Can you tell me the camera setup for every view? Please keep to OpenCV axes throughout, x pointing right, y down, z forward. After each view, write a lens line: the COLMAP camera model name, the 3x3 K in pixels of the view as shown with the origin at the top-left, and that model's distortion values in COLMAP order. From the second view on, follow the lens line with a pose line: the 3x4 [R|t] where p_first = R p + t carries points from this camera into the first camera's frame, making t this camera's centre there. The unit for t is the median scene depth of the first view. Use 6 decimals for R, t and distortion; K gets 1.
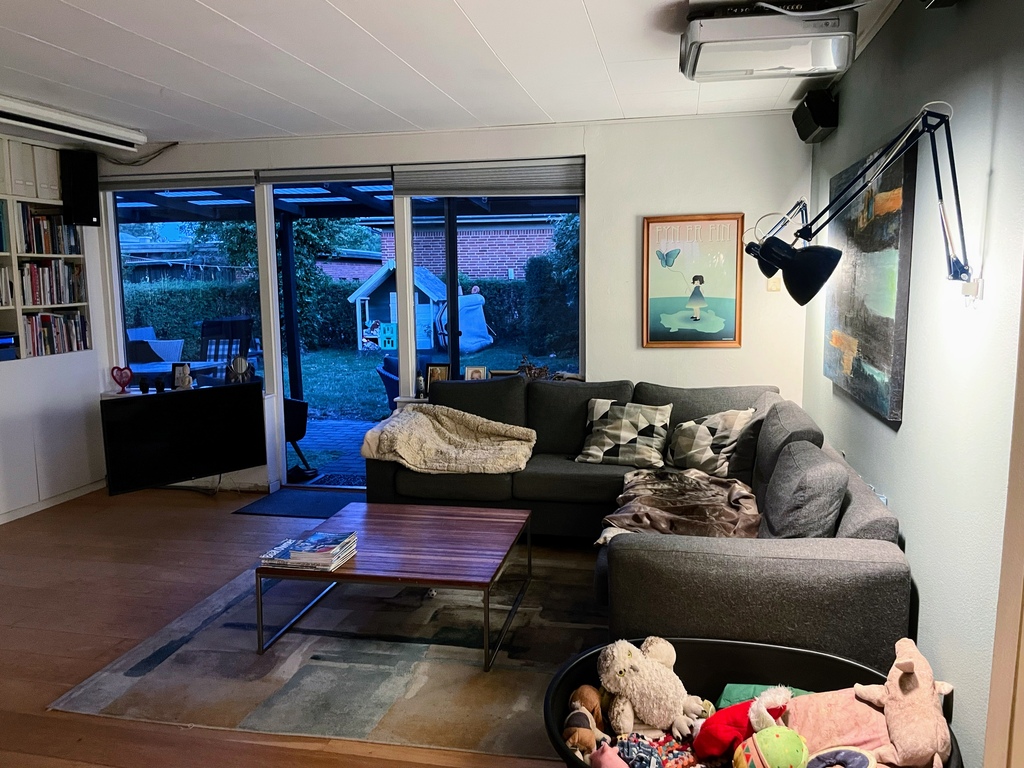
lens RADIAL K [[775.5, 0, 516.4], [0, 775.5, 381.2], [0, 0, 1]] dist [0.068136, 0.001050]
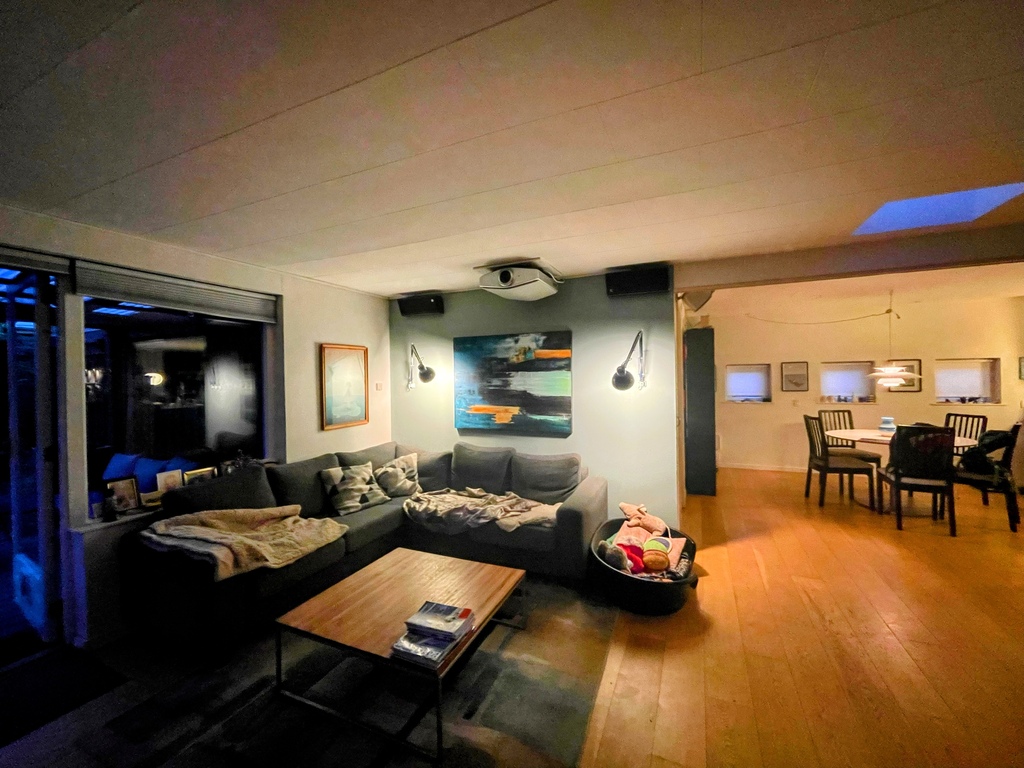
lens RADIAL K [[414.6, 0, 510.8], [0, 414.6, 379.1], [0, 0, 1]] dist [0.000270, -0.000030]
pose [[0.223191, 0.000925, 0.974774, -0.582291], [0.139938, 0.989611, -0.032980, -0.070973], [-0.964678, 0.143768, 0.220743, 0.520742]]
